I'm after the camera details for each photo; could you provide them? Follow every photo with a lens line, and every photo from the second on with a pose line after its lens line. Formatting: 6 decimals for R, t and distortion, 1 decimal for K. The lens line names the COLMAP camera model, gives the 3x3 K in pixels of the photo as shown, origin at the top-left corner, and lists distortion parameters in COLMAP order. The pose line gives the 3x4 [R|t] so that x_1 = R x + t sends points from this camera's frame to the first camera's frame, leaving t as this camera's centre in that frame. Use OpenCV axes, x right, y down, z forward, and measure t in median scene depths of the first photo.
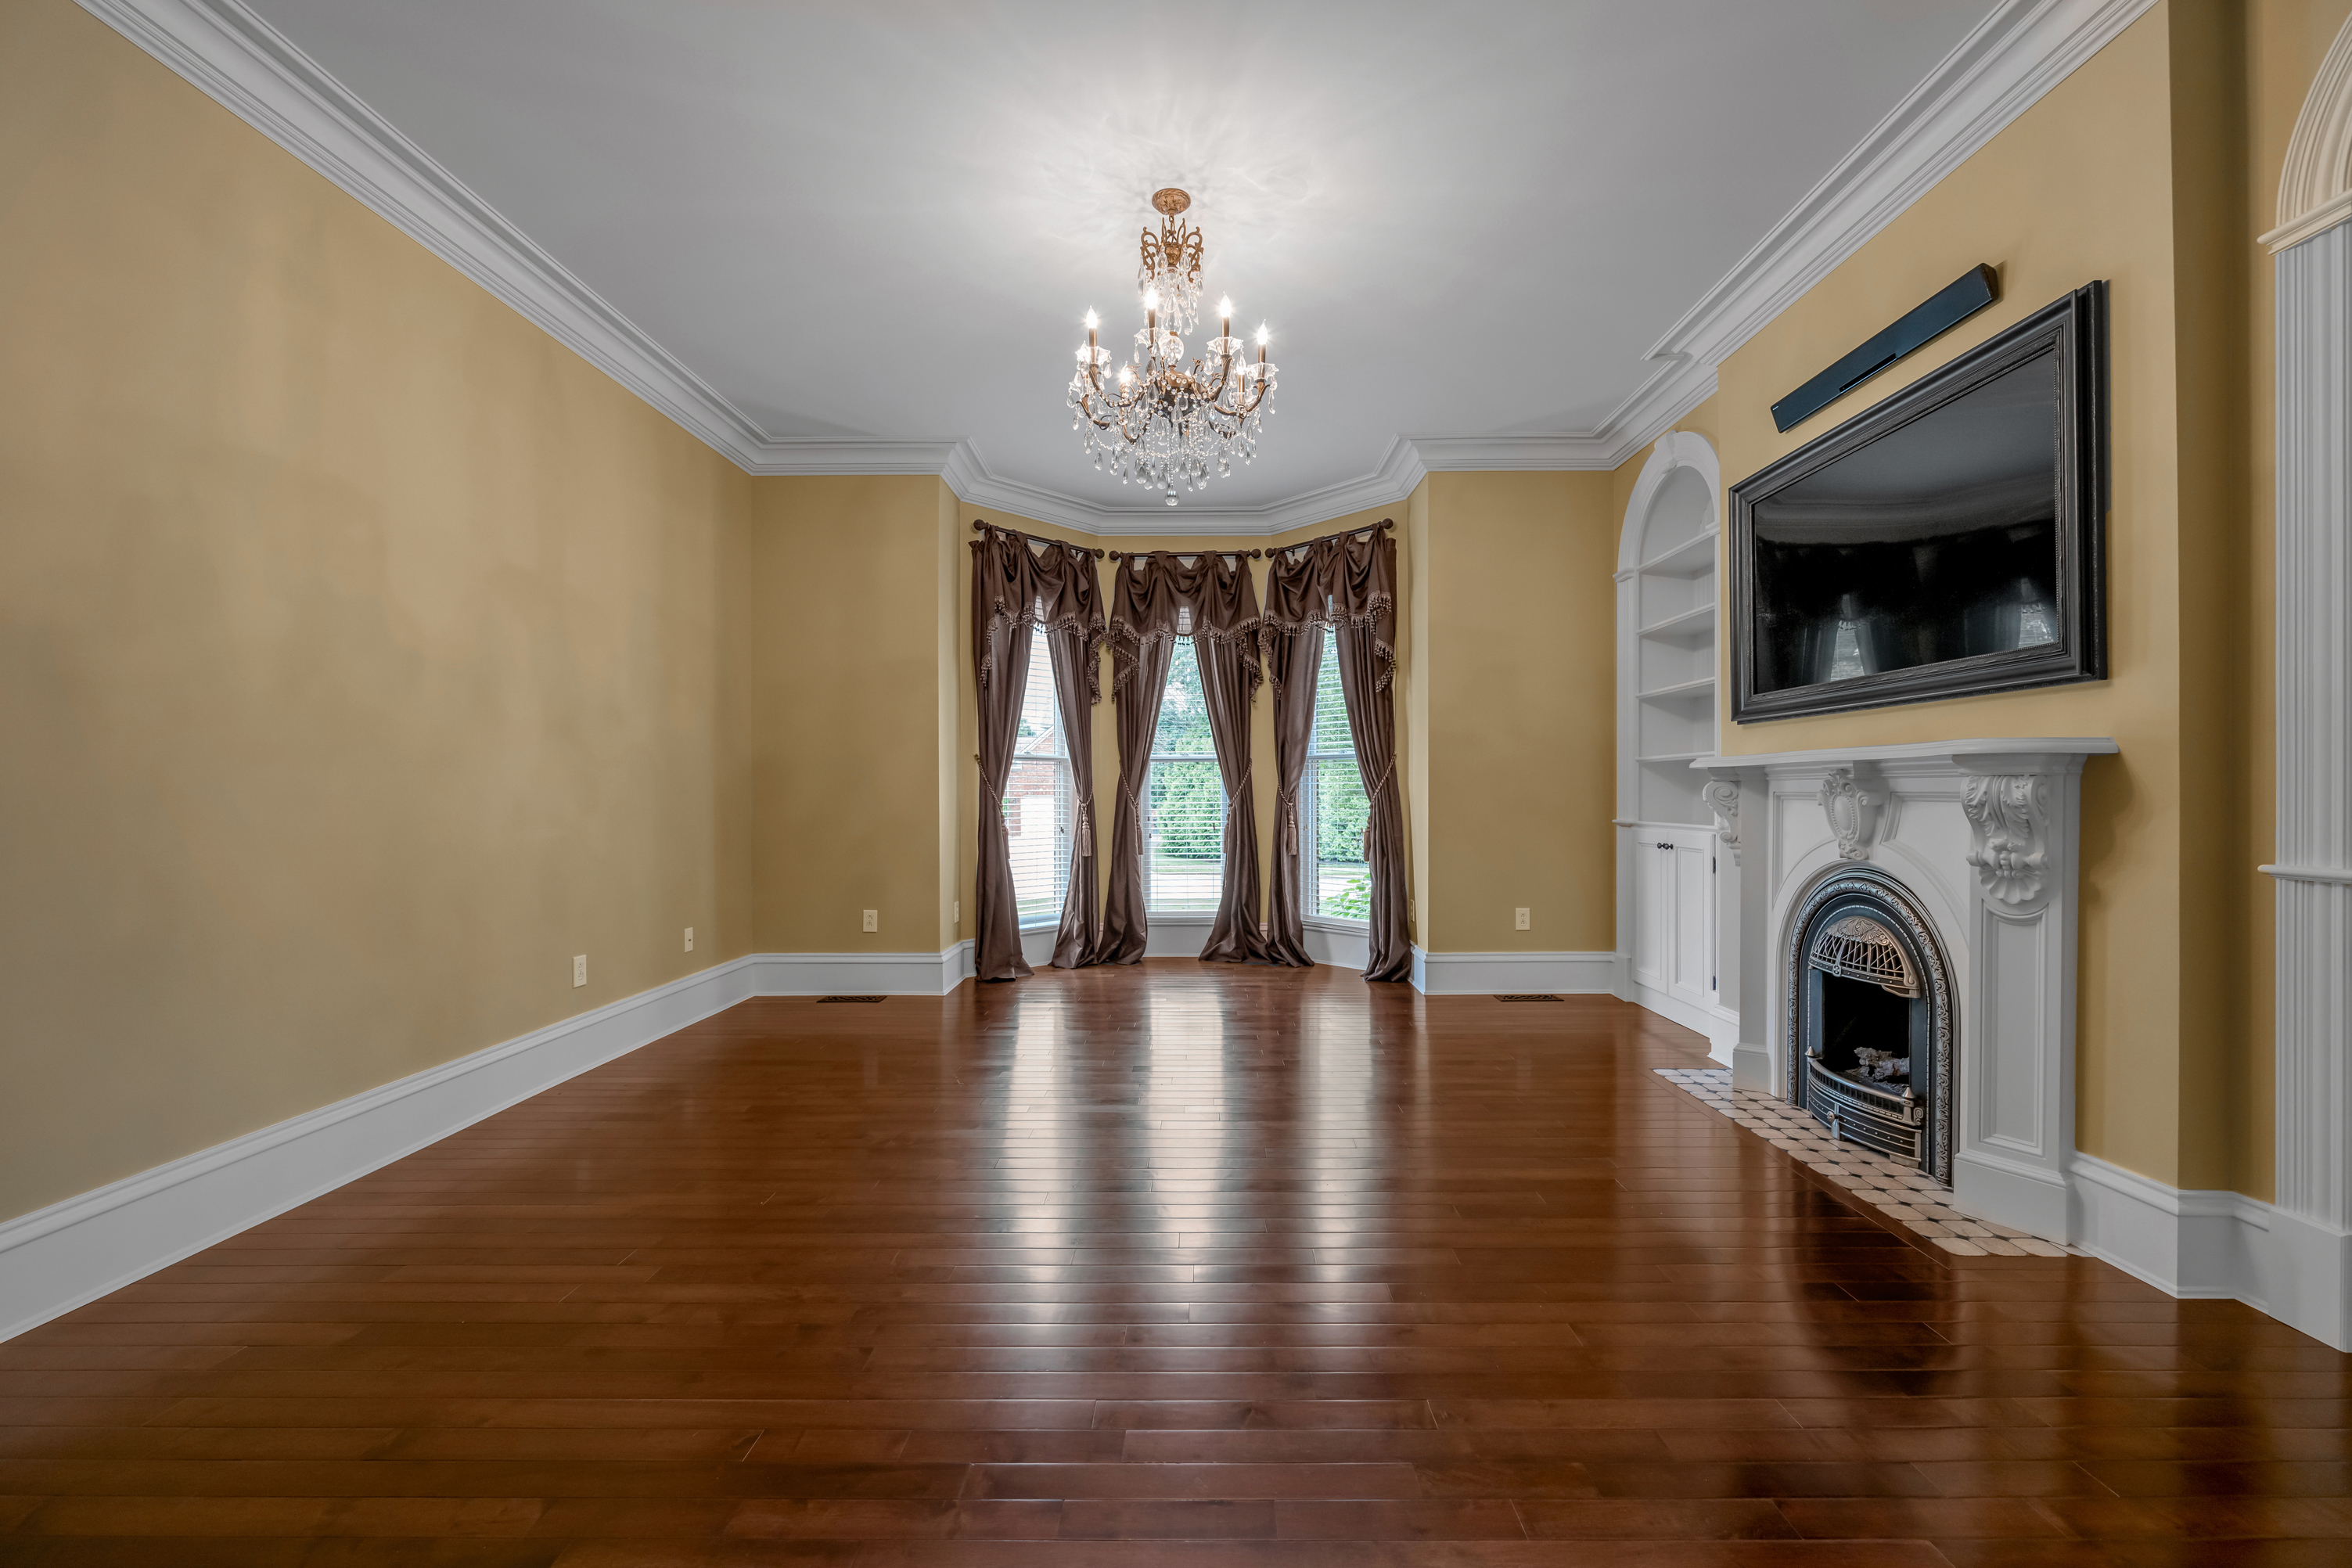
lens RADIAL K [[945.7, 0, 1194.1], [0, 945.7, 789.9], [0, 0, 1]] dist [-0.007586, 0.000459]
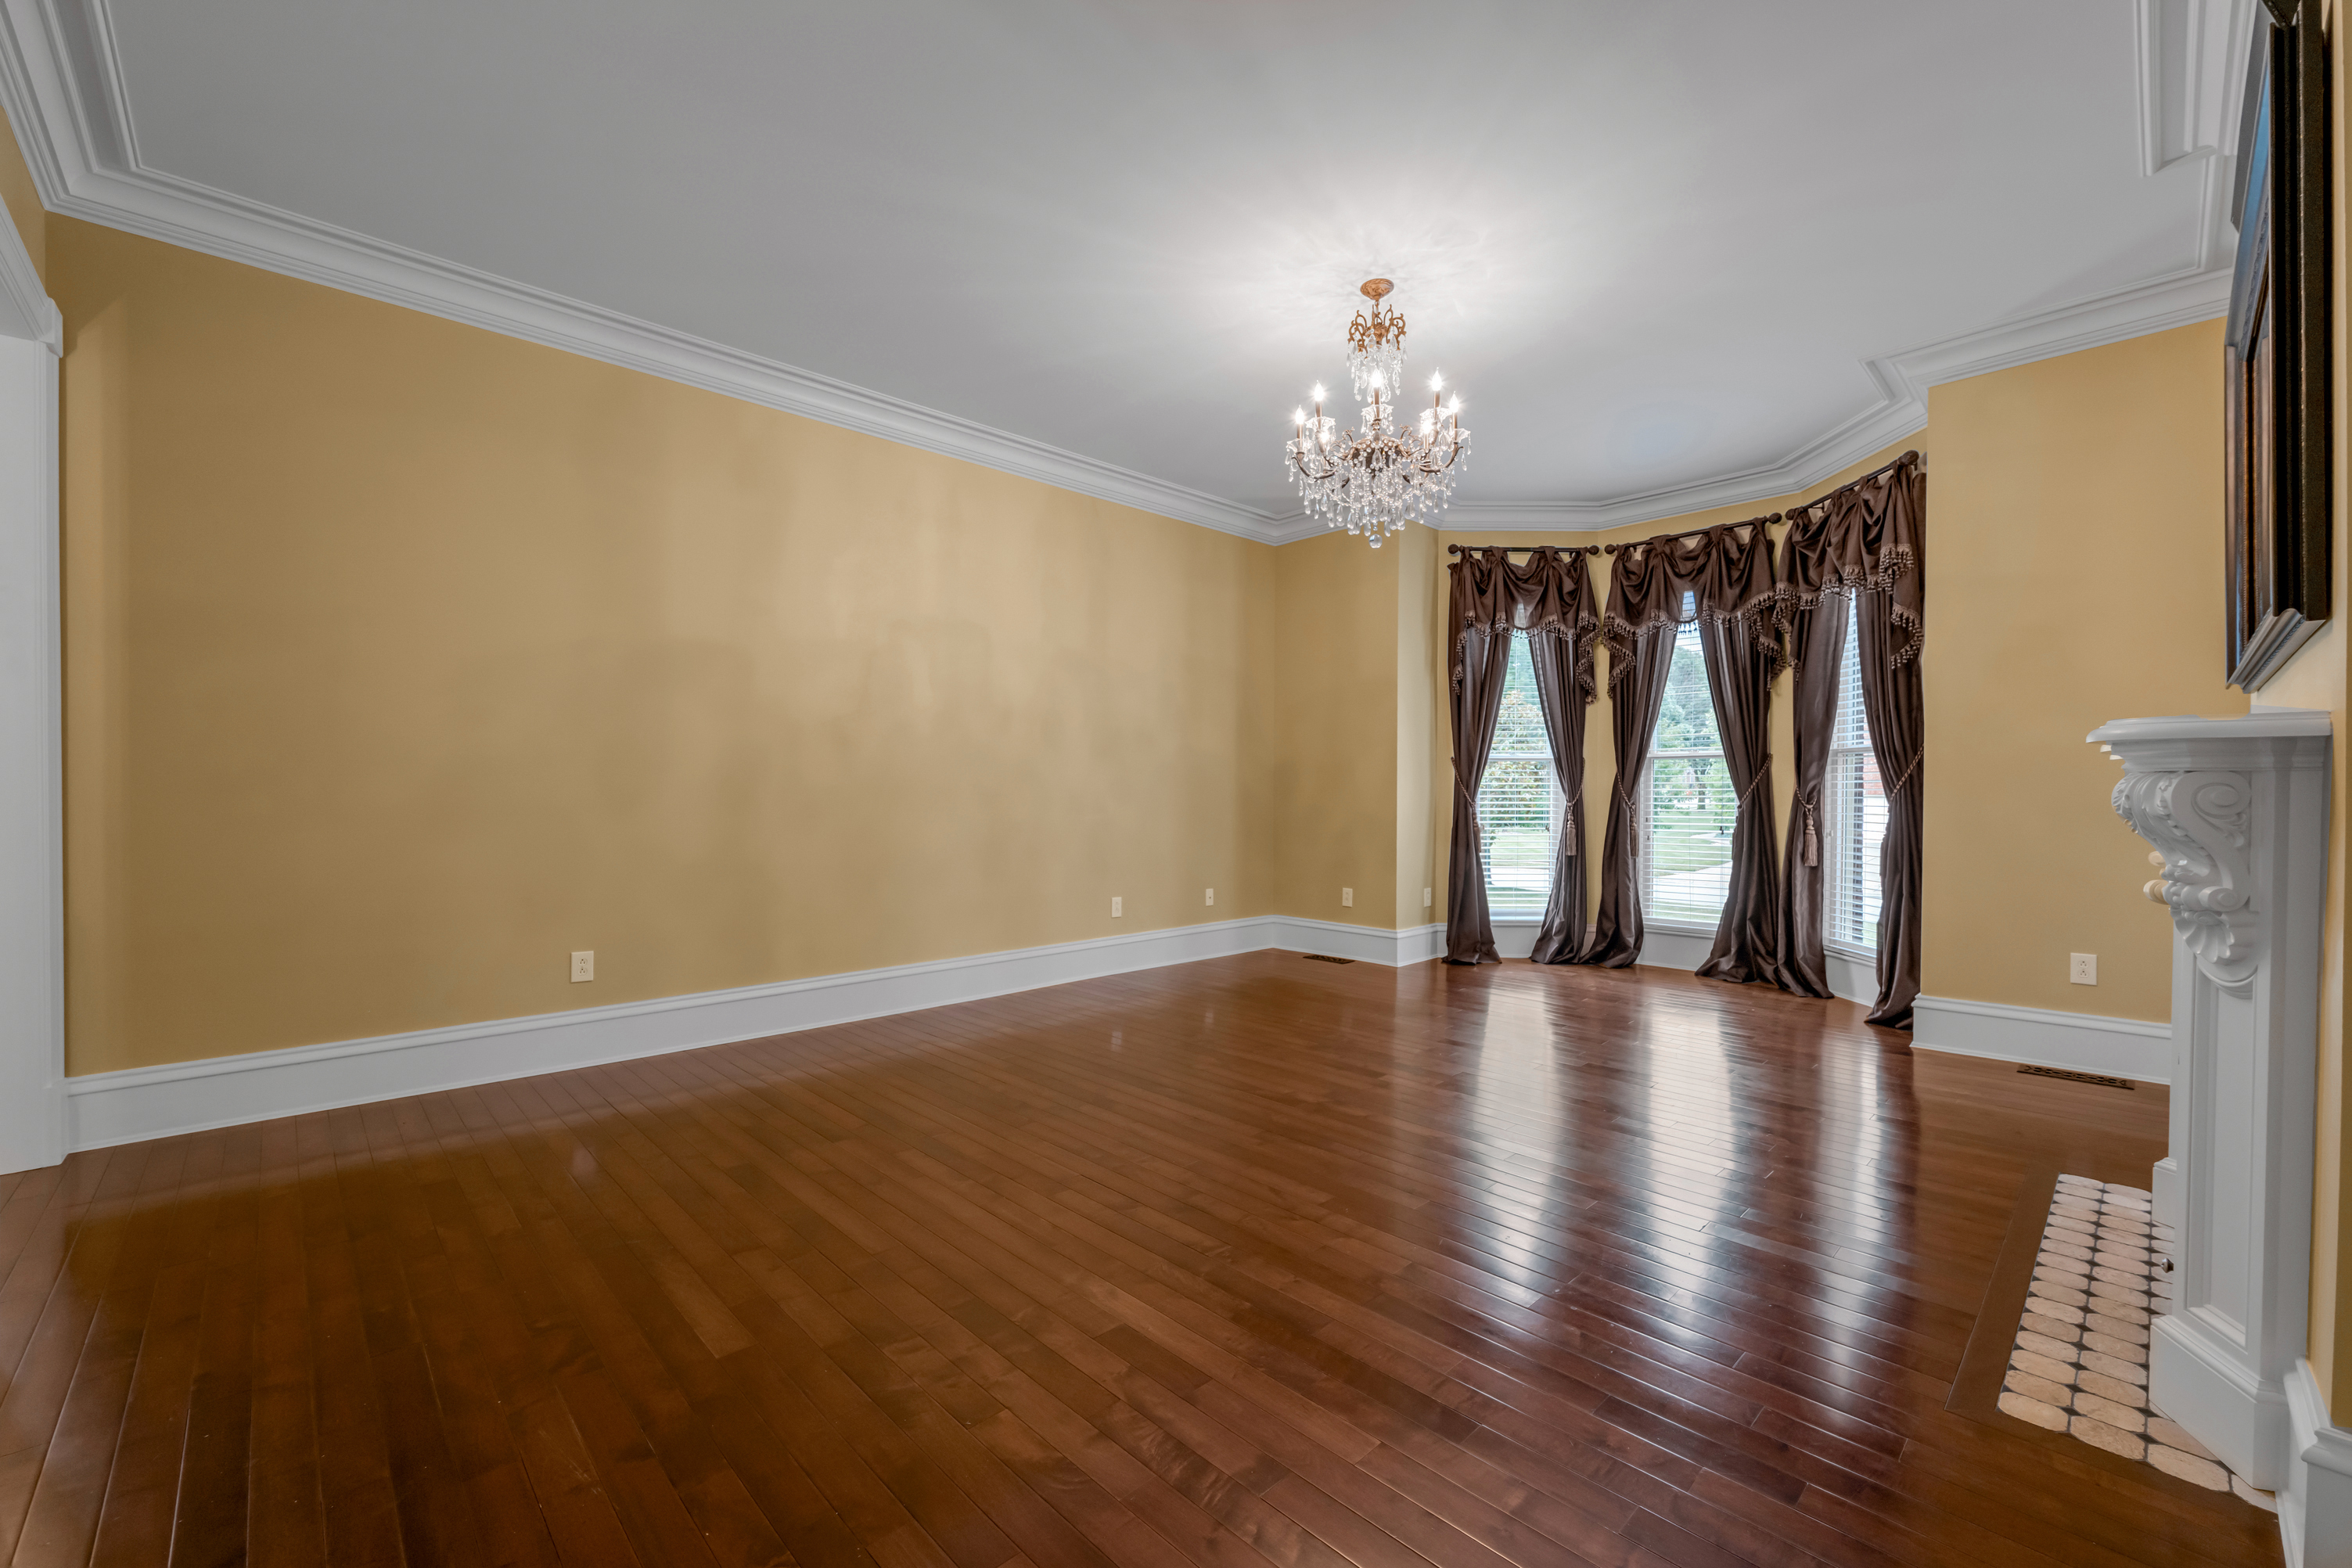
lens RADIAL K [[945.7, 0, 1186.3], [0, 945.7, 793.6], [0, 0, 1]] dist [-0.007586, 0.000459]
pose [[0.701340, 0.005030, -0.712809, 0.326679], [-0.000319, 0.999977, 0.006742, -0.002071], [0.712827, -0.004501, 0.701325, 0.002907]]
